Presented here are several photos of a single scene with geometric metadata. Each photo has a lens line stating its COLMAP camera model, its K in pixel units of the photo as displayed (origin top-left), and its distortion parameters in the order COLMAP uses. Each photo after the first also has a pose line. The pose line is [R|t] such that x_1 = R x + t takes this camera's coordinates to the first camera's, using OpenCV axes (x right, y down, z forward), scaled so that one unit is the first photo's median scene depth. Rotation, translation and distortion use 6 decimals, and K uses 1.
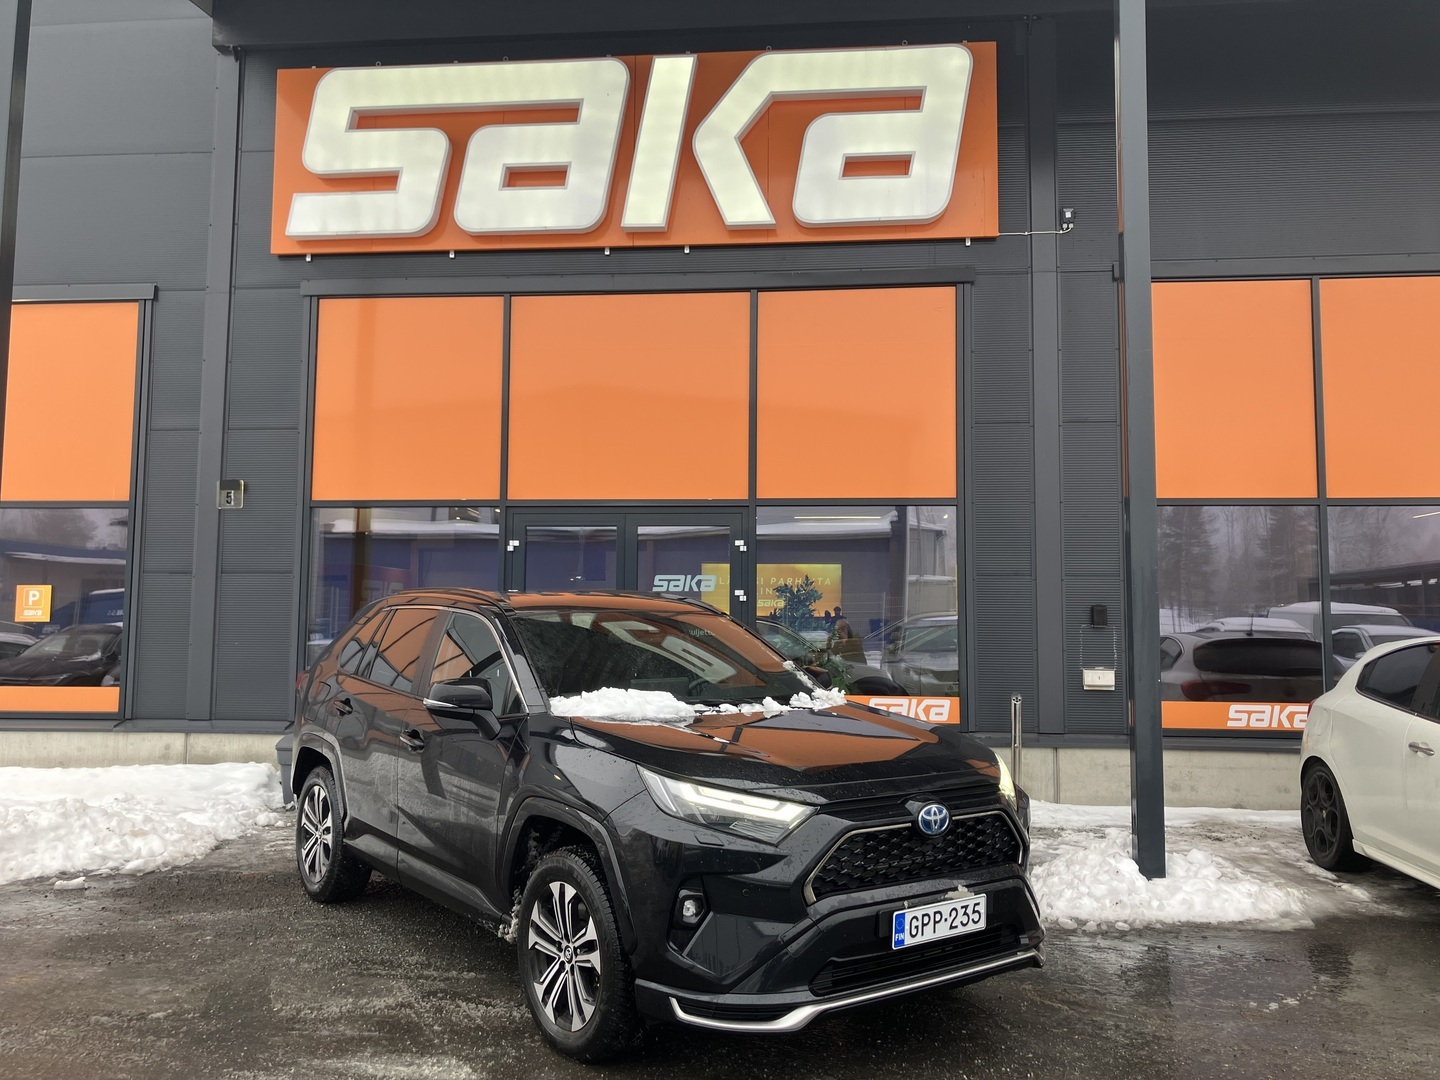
lens RADIAL K [[1143.0, 0, 723.8], [0, 1143.0, 540.8], [0, 0, 1]] dist [0.038591, -0.054743]
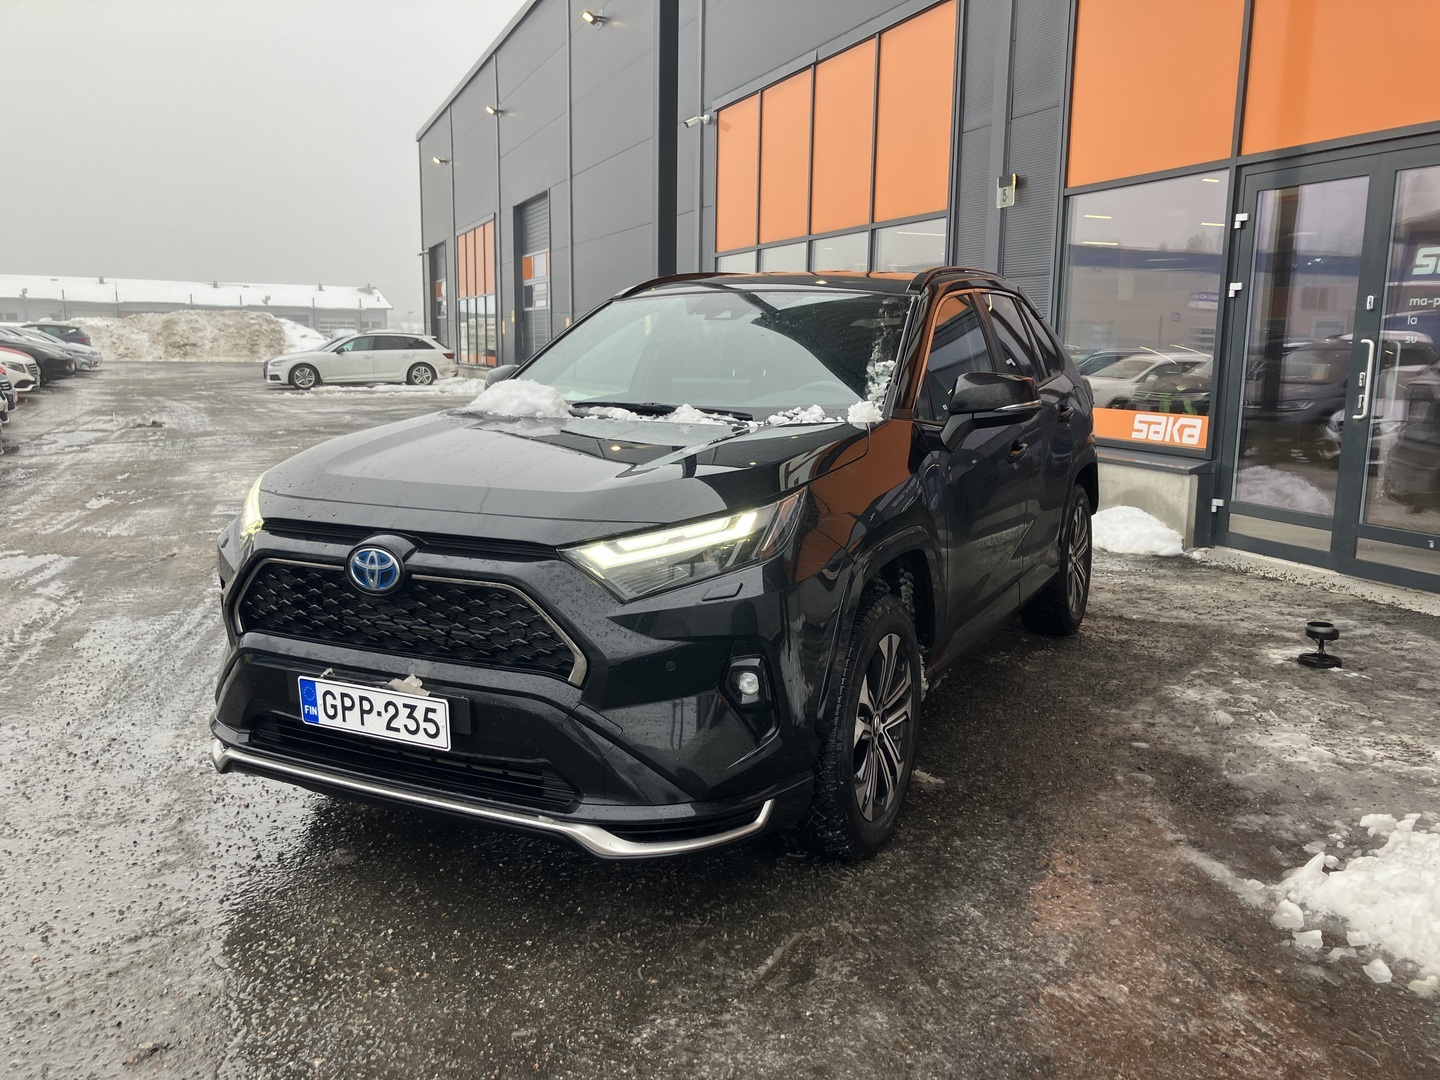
lens RADIAL K [[1143.0, 0, 723.5], [0, 1143.0, 533.5], [0, 0, 1]] dist [0.038591, -0.054743]
pose [[0.488978, 0.148316, -0.859594, 0.854330], [0.051324, 0.978840, 0.198086, 0.100337], [0.870785, -0.140977, 0.471019, 0.864354]]
